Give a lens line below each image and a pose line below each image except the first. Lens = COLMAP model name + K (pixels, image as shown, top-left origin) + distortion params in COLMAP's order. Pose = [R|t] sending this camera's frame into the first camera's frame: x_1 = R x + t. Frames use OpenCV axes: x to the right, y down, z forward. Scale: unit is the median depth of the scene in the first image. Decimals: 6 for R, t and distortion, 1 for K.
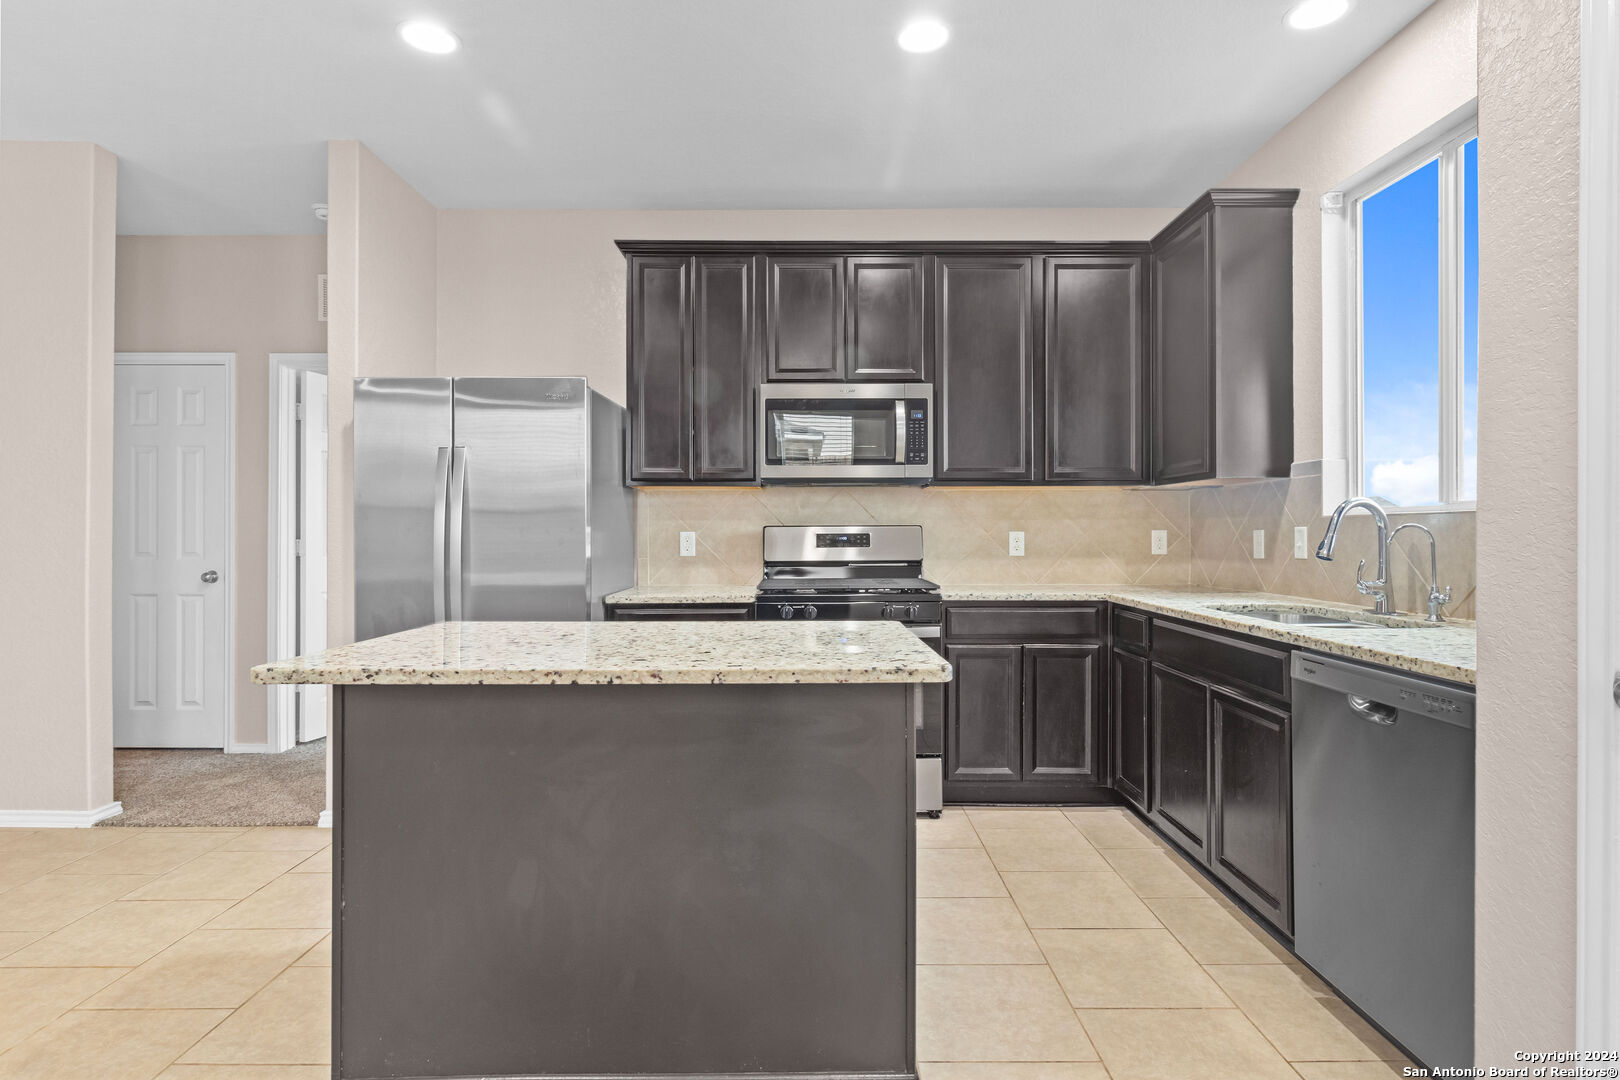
lens RADIAL K [[819.0, 0, 813.5], [0, 819.0, 530.5], [0, 0, 1]] dist [0.001356, -0.000802]
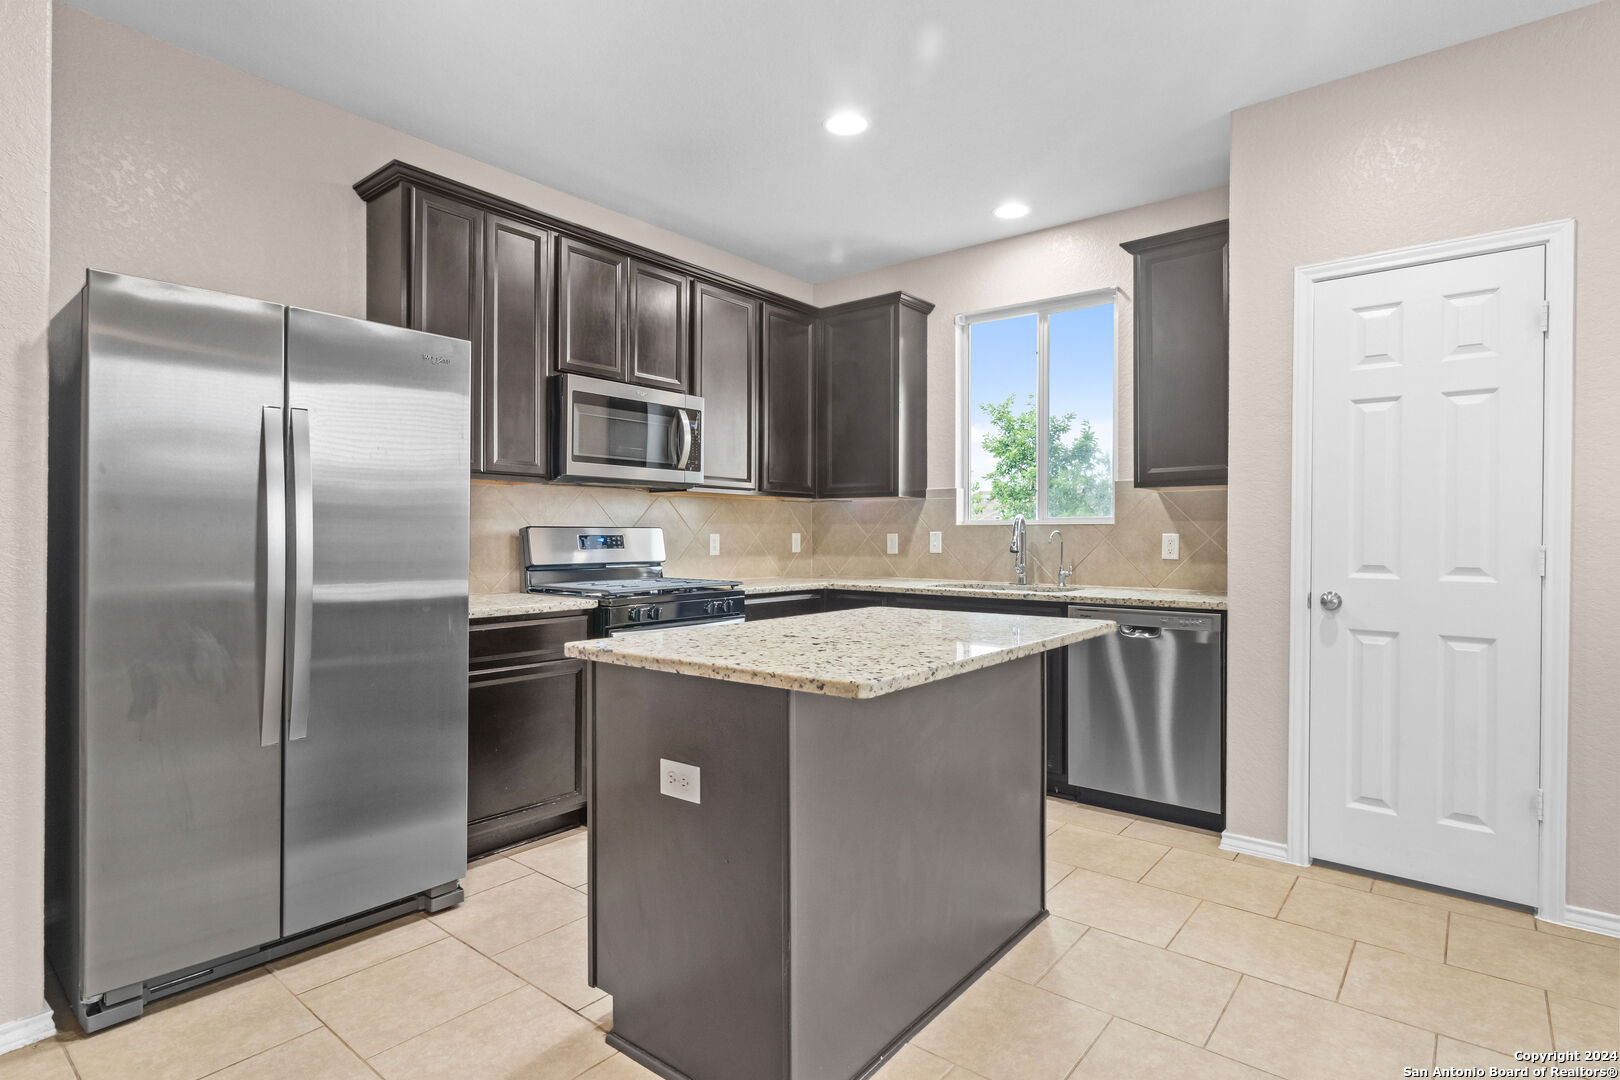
lens RADIAL K [[819.0, 0, 812.0], [0, 819.0, 537.2], [0, 0, 1]] dist [0.001356, -0.000802]
pose [[0.635423, 0.001396, 0.772163, -0.605194], [-0.006722, 0.999970, 0.003724, 0.001264], [-0.772135, -0.007557, 0.635413, 0.194922]]
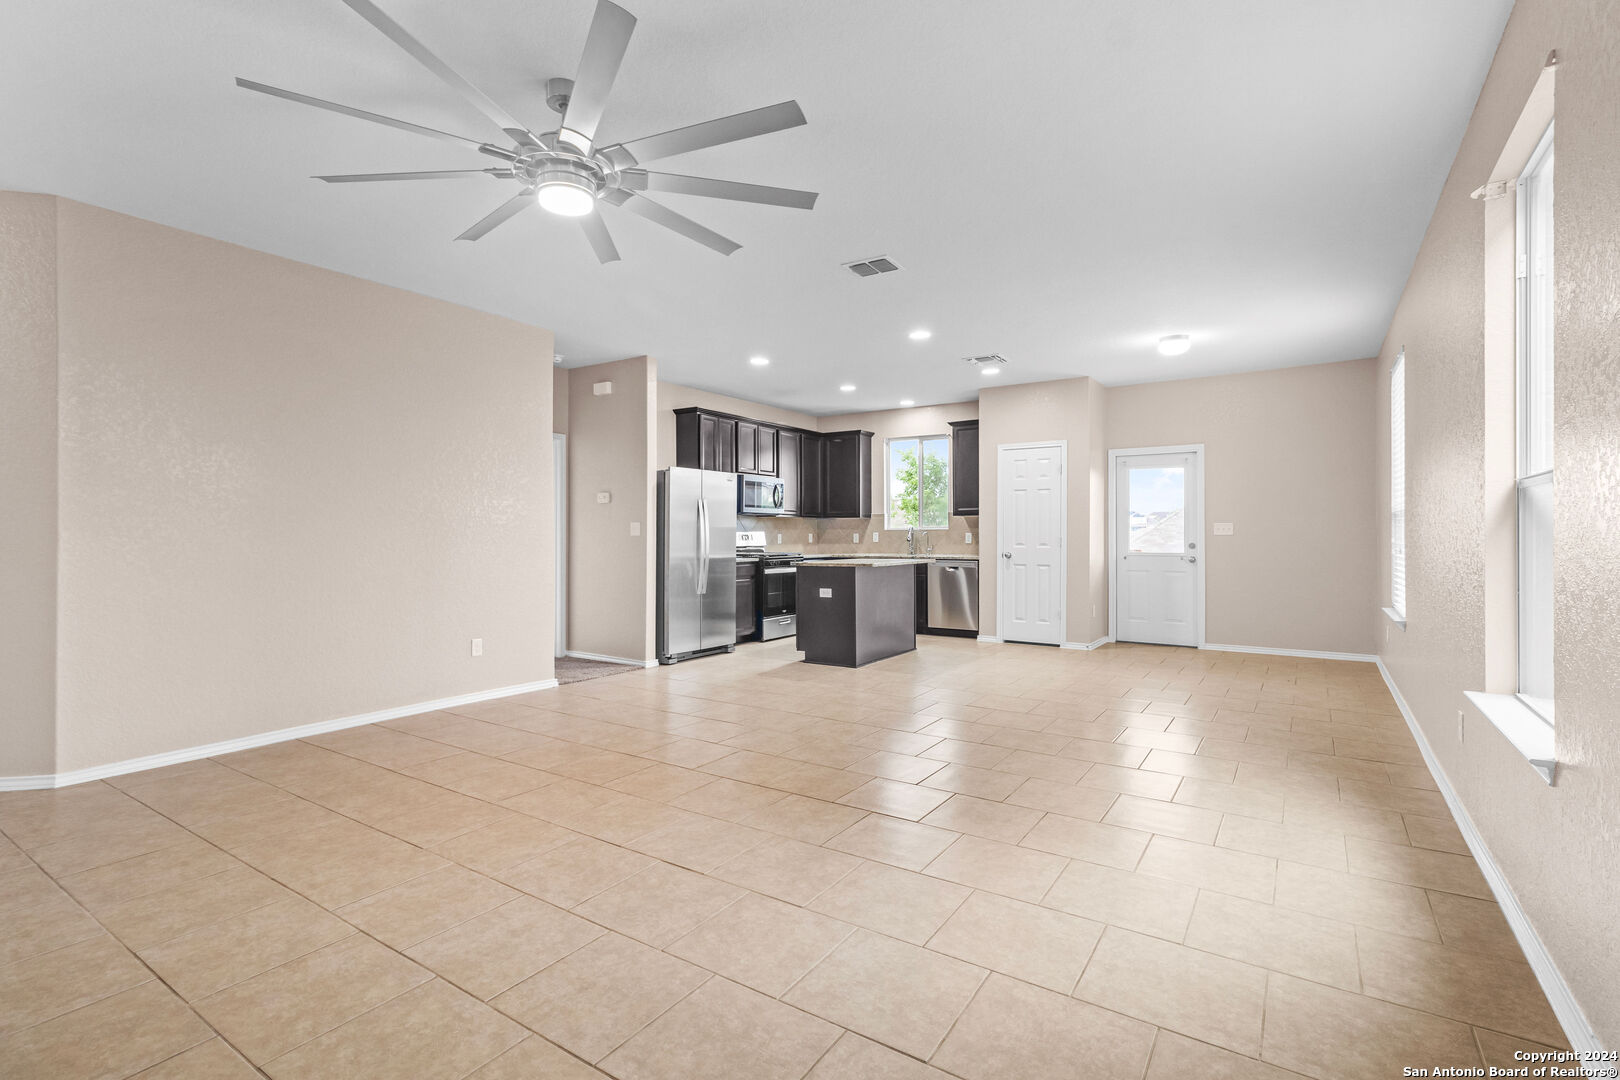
lens RADIAL K [[741.8, 0, 812.3], [0, 741.8, 543.6], [0, 0, 1]] dist [0.001827, 0.000224]
pose [[0.559958, -0.009364, 0.828468, -1.818426], [-0.001652, 0.999922, 0.012419, 0.002304], [-0.828519, -0.008323, 0.559899, -0.438483]]
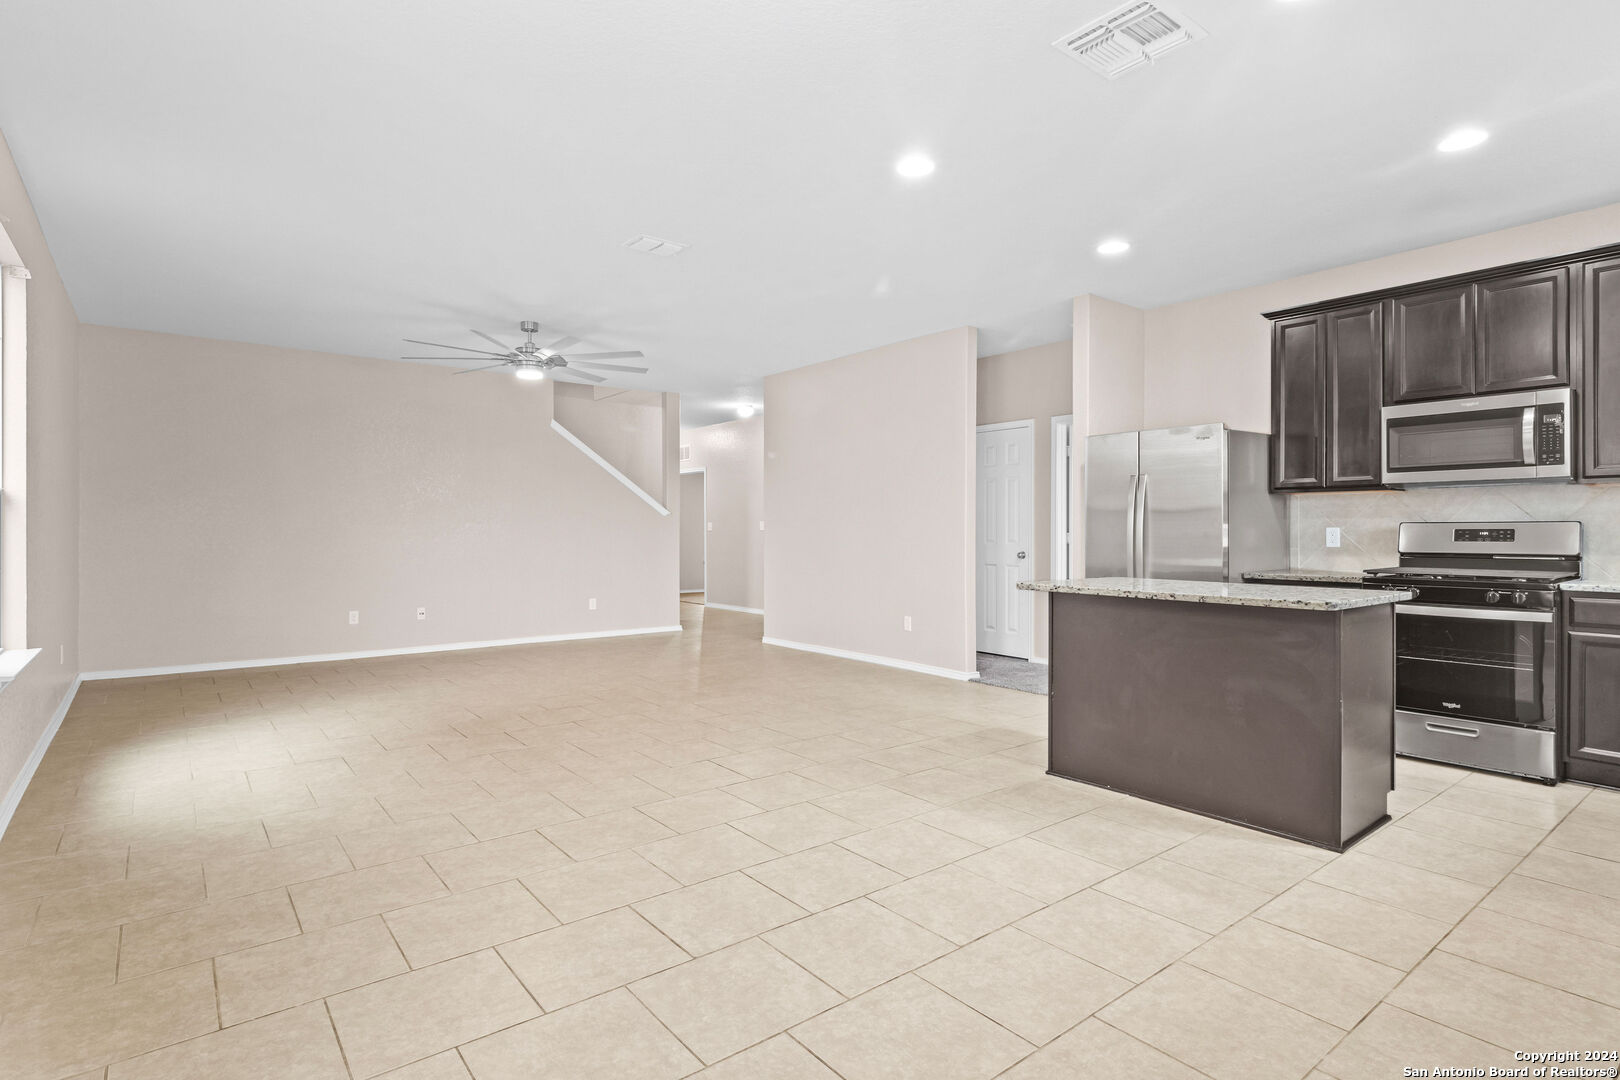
lens RADIAL K [[819.0, 0, 813.6], [0, 819.0, 530.4], [0, 0, 1]] dist [0.001356, -0.000802]
pose [[0.615713, 0.000920, -0.787970, 0.379660], [0.002553, 0.999992, 0.003162, 0.000033], [0.787967, -0.003959, 0.615705, -0.430888]]
